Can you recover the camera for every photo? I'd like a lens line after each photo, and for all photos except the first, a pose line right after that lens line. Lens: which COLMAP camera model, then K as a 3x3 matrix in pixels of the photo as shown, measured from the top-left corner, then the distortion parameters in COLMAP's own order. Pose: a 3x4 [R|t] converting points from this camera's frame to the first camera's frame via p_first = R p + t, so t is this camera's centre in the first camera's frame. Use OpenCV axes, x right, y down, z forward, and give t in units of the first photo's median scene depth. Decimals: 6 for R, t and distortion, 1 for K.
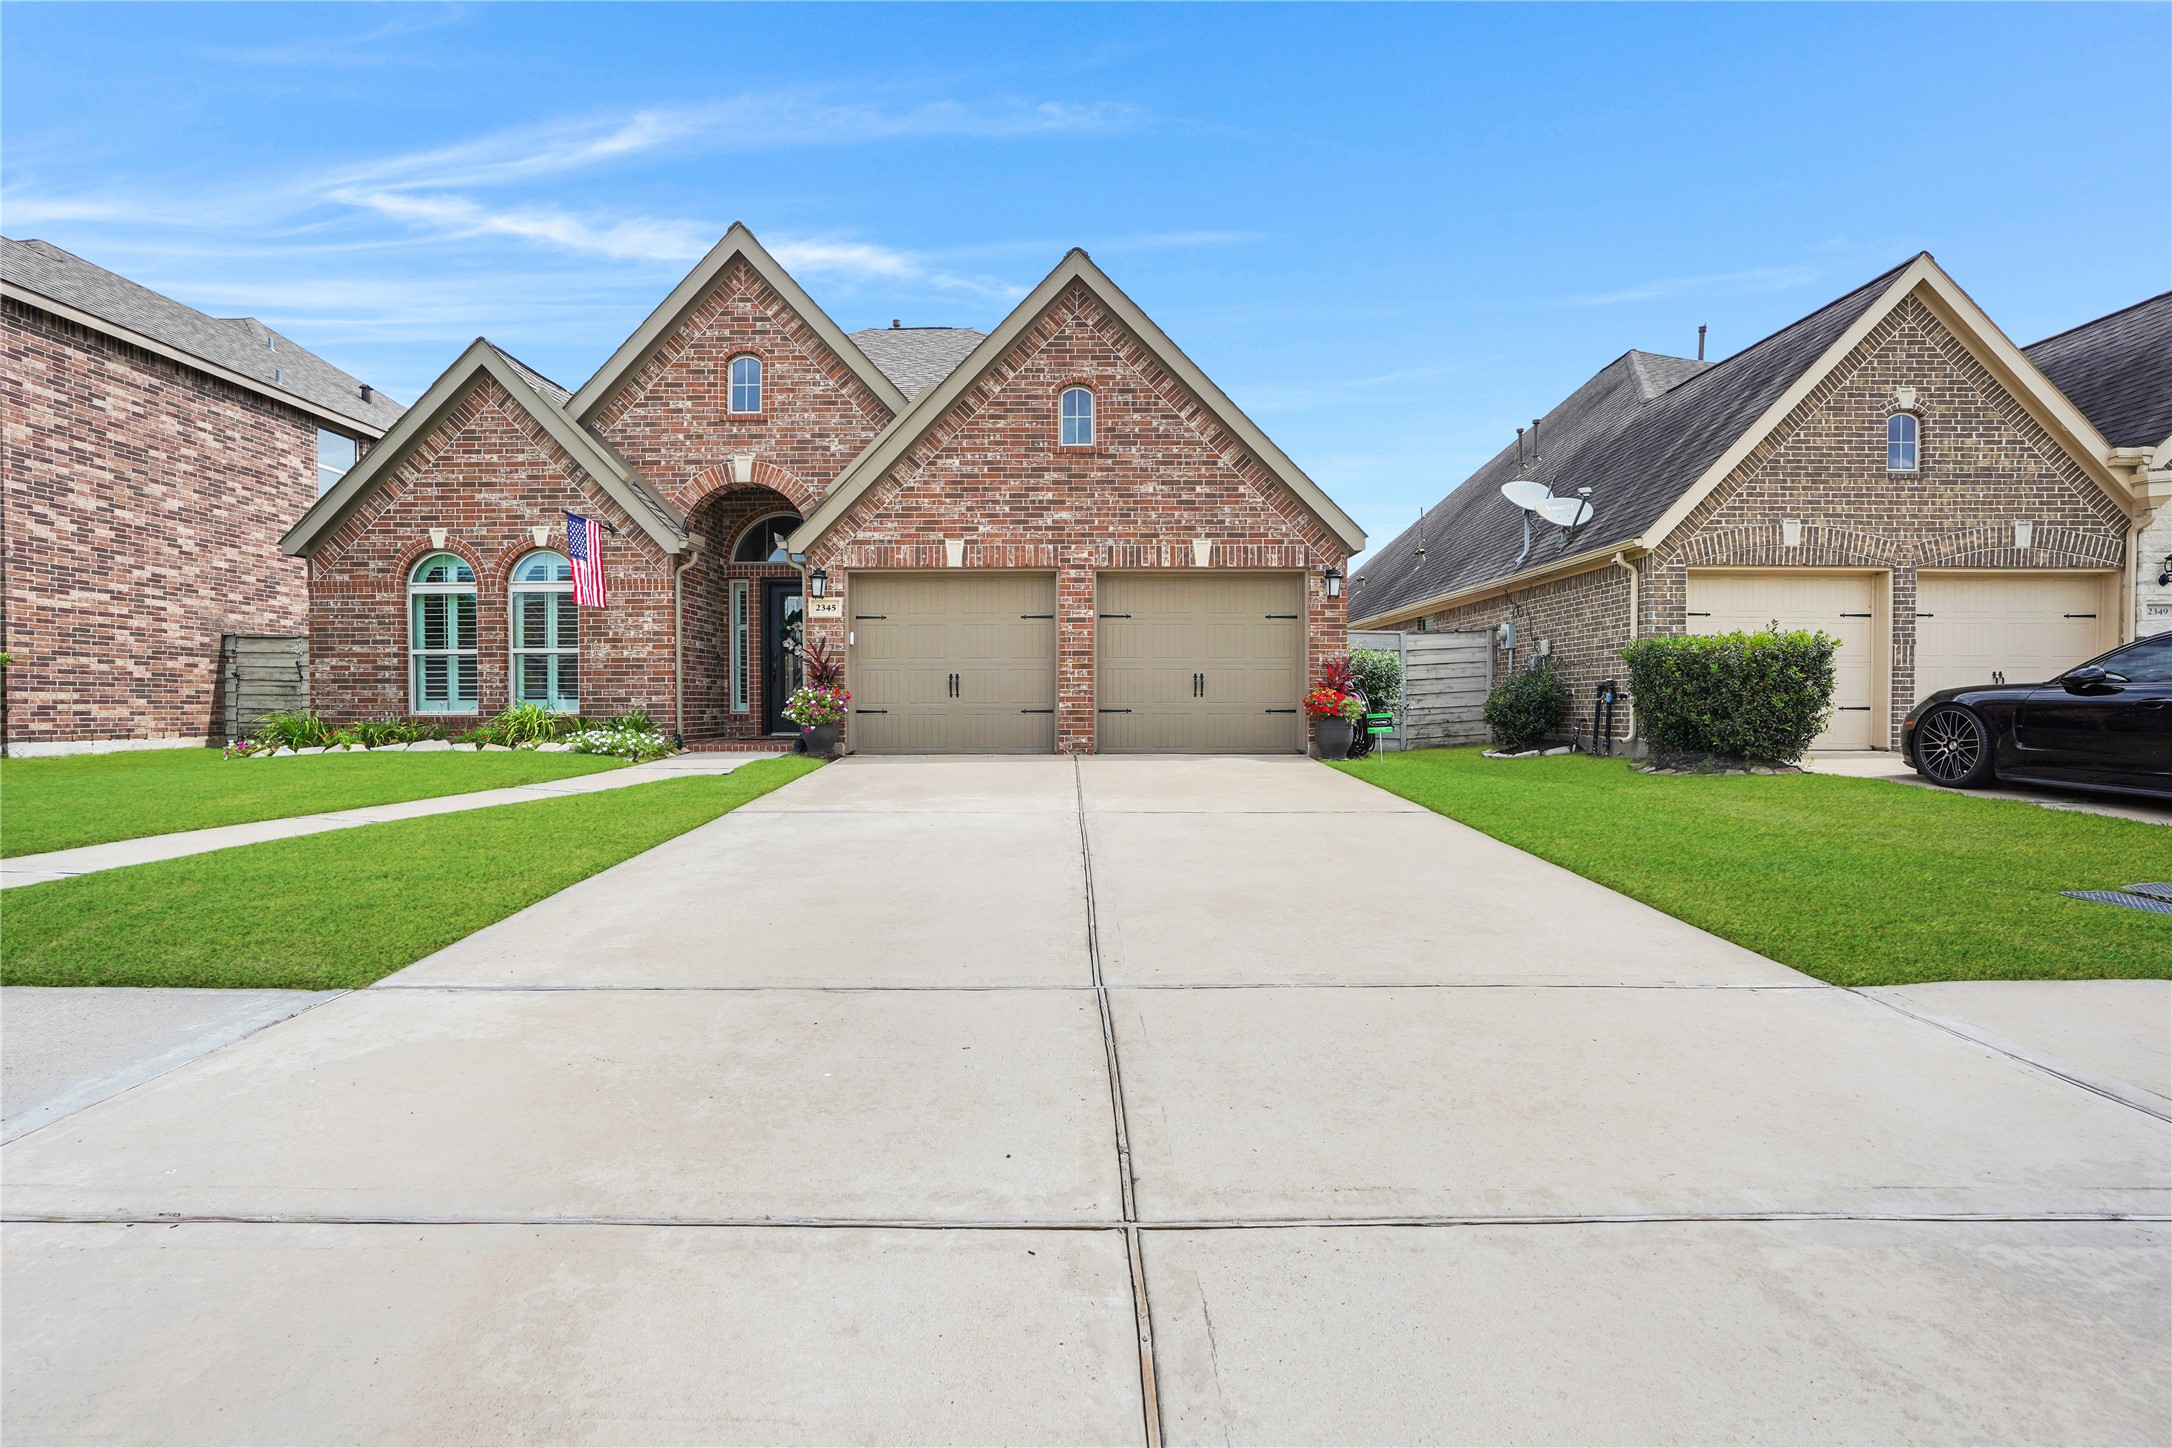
lens RADIAL K [[1084.7, 0, 1106.5], [0, 1084.7, 735.9], [0, 0, 1]] dist [-0.035692, 0.004211]
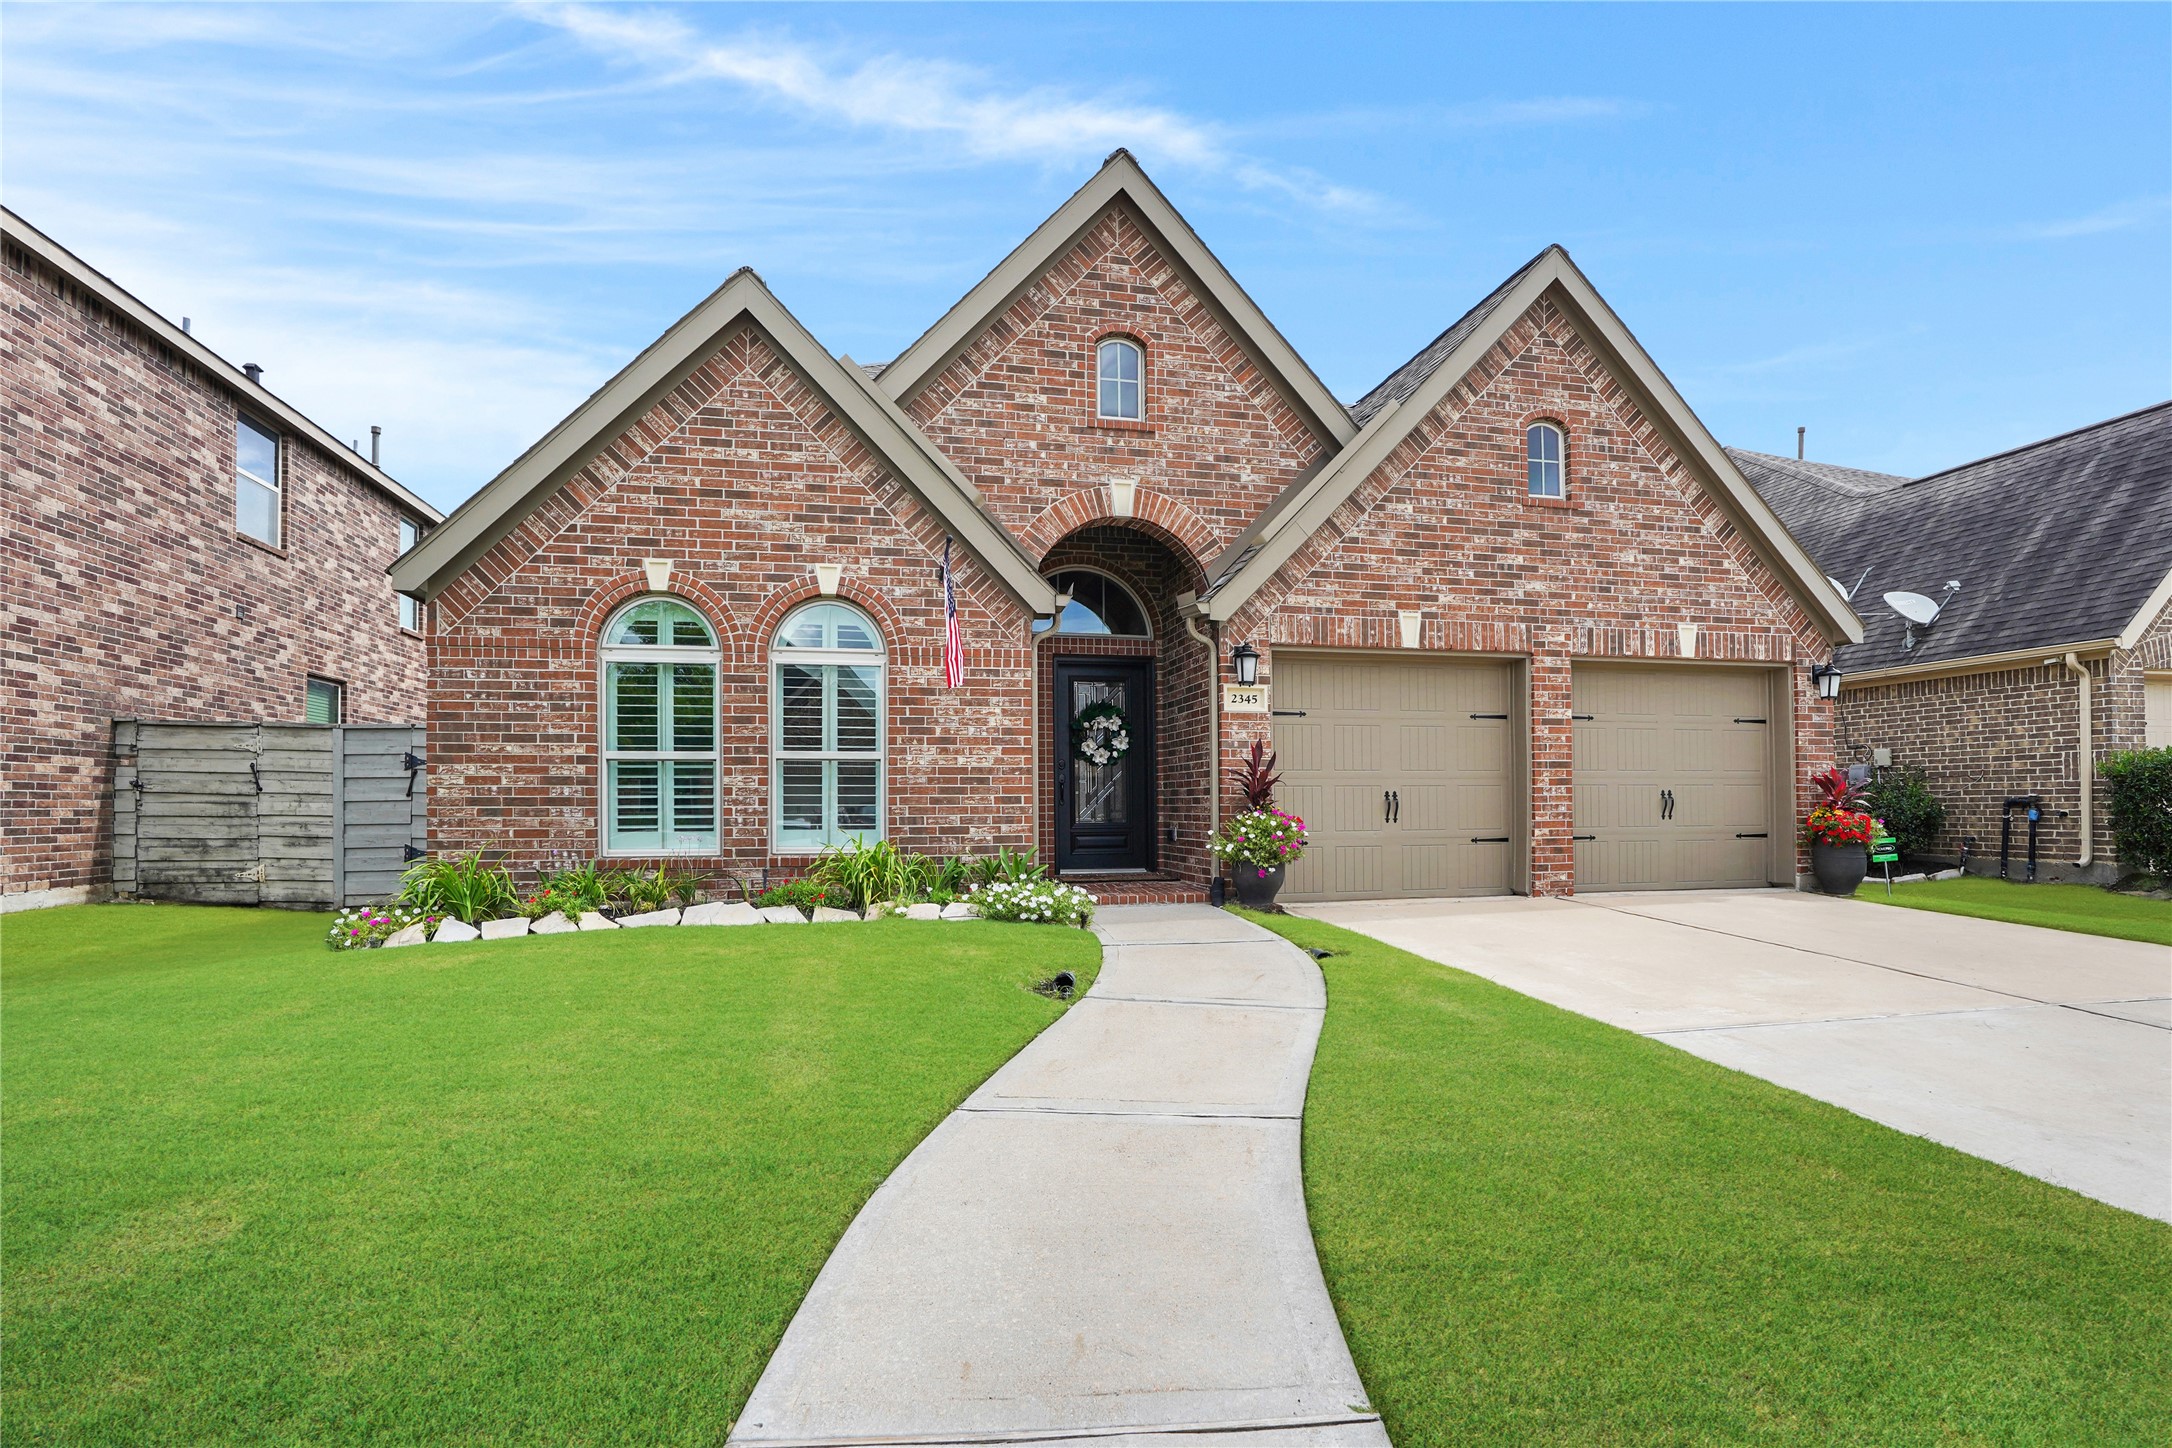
lens RADIAL K [[1084.7, 0, 1057.0], [0, 1084.7, 792.4], [0, 0, 1]] dist [-0.035692, 0.004211]
pose [[0.973496, -0.001702, 0.228698, -0.542281], [0.009295, 0.999441, -0.032126, -0.034917], [-0.228516, 0.033401, 0.972967, 0.335414]]
